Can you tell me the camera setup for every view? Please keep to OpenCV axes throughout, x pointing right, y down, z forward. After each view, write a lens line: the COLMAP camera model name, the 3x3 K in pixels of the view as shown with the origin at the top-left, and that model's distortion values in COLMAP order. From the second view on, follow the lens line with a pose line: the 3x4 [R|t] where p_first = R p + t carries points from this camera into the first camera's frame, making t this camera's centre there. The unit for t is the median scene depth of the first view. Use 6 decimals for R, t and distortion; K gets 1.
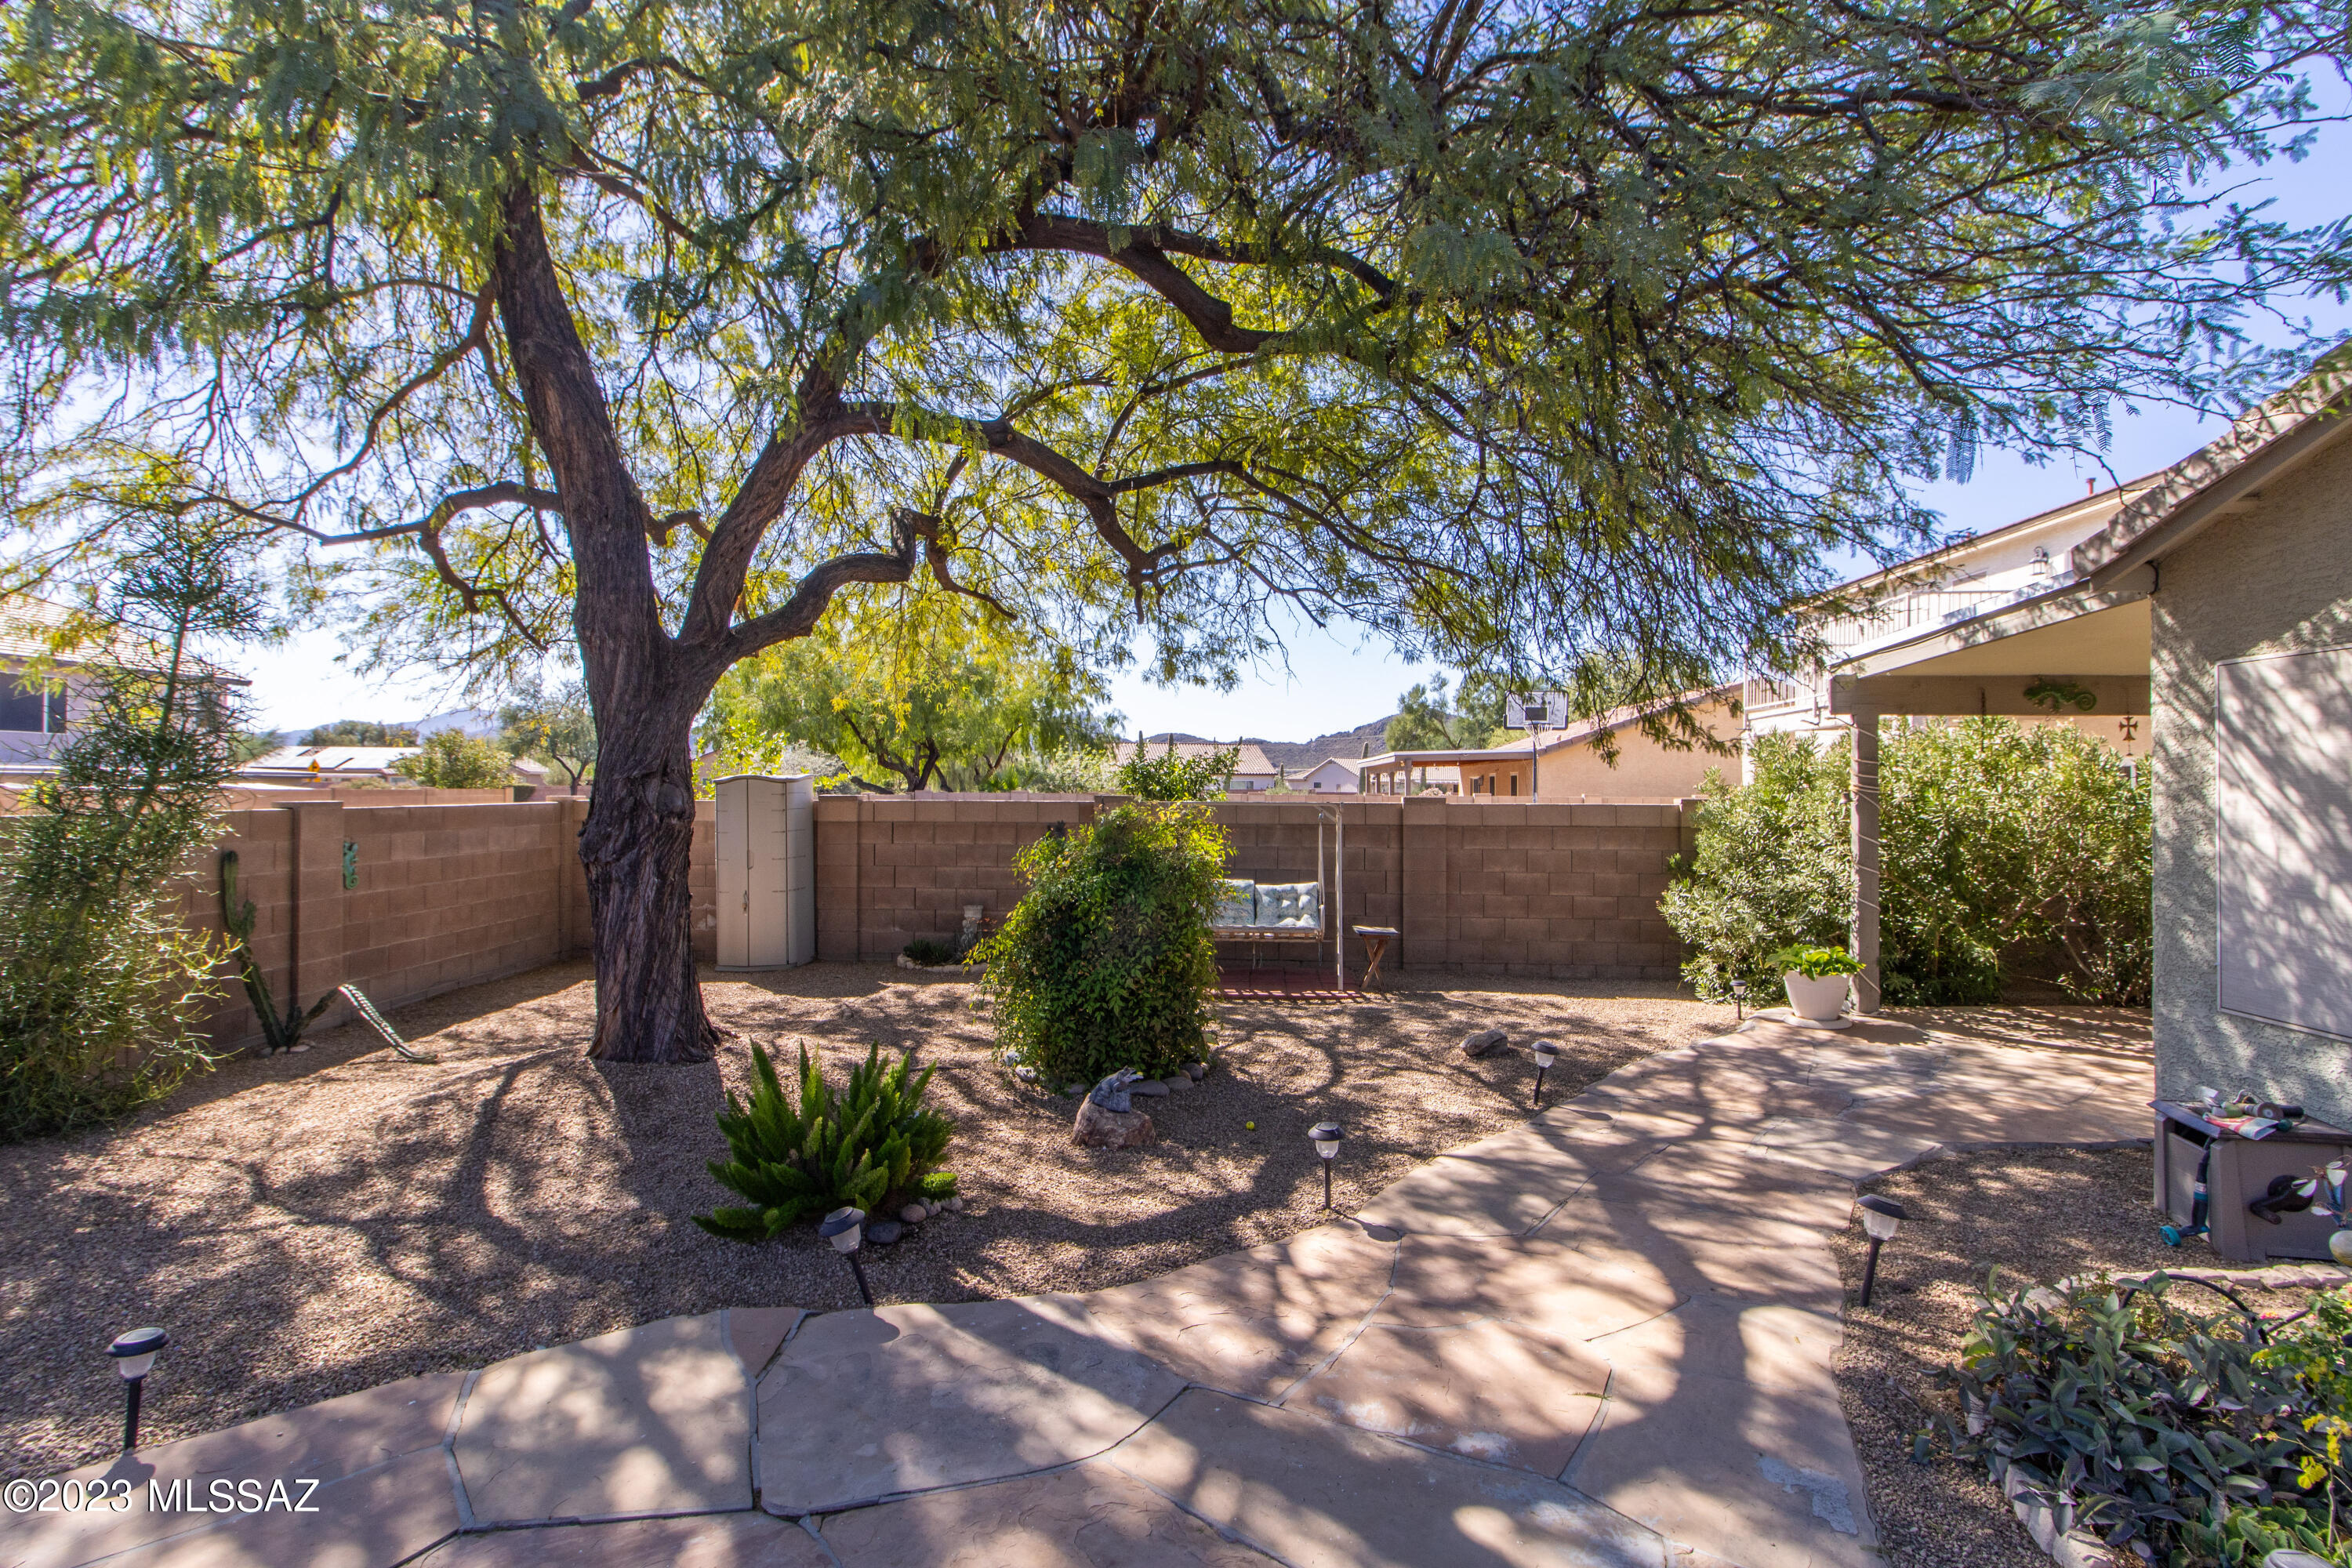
lens RADIAL K [[1079.2, 0, 1176.8], [0, 1079.2, 785.0], [0, 0, 1]] dist [-0.001570, -0.000134]
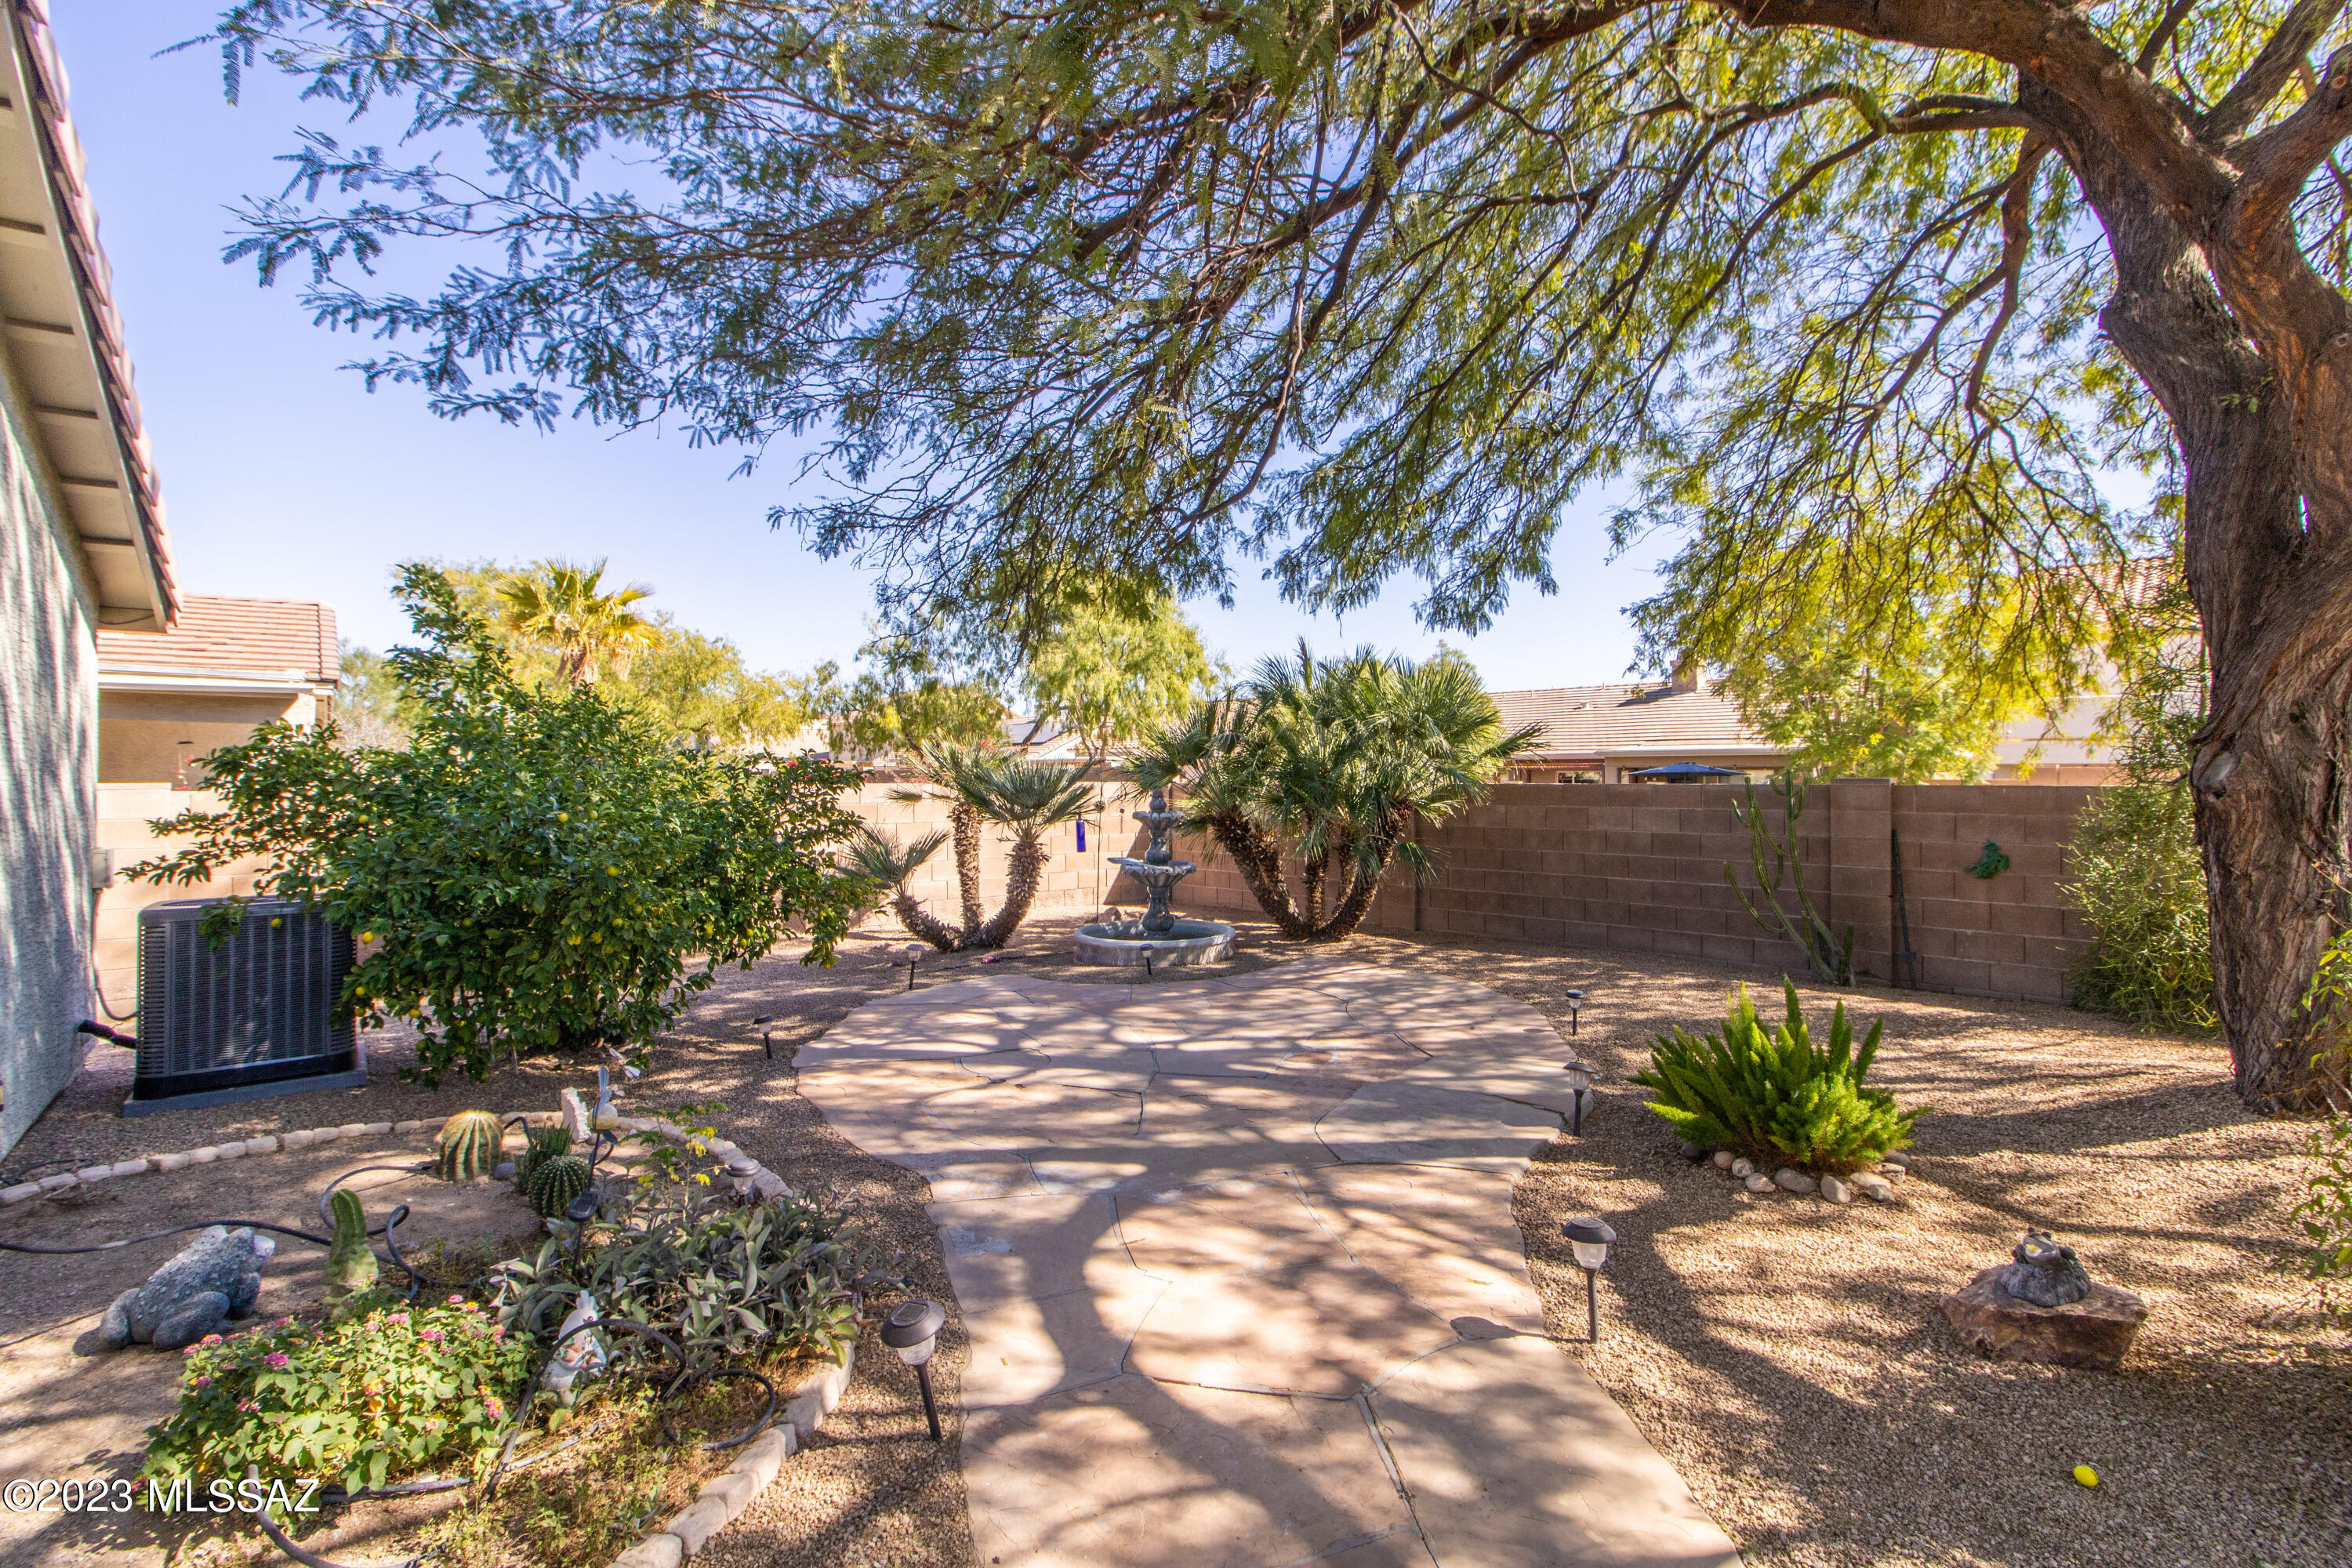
lens RADIAL K [[1079.2, 0, 1176.2], [0, 1079.2, 773.3], [0, 0, 1]] dist [-0.001570, -0.000134]
pose [[-0.721075, 0.003075, -0.692850, 0.990770], [0.002651, 0.999995, 0.001679, 0.020896], [0.692852, -0.000626, -0.721079, 1.583490]]
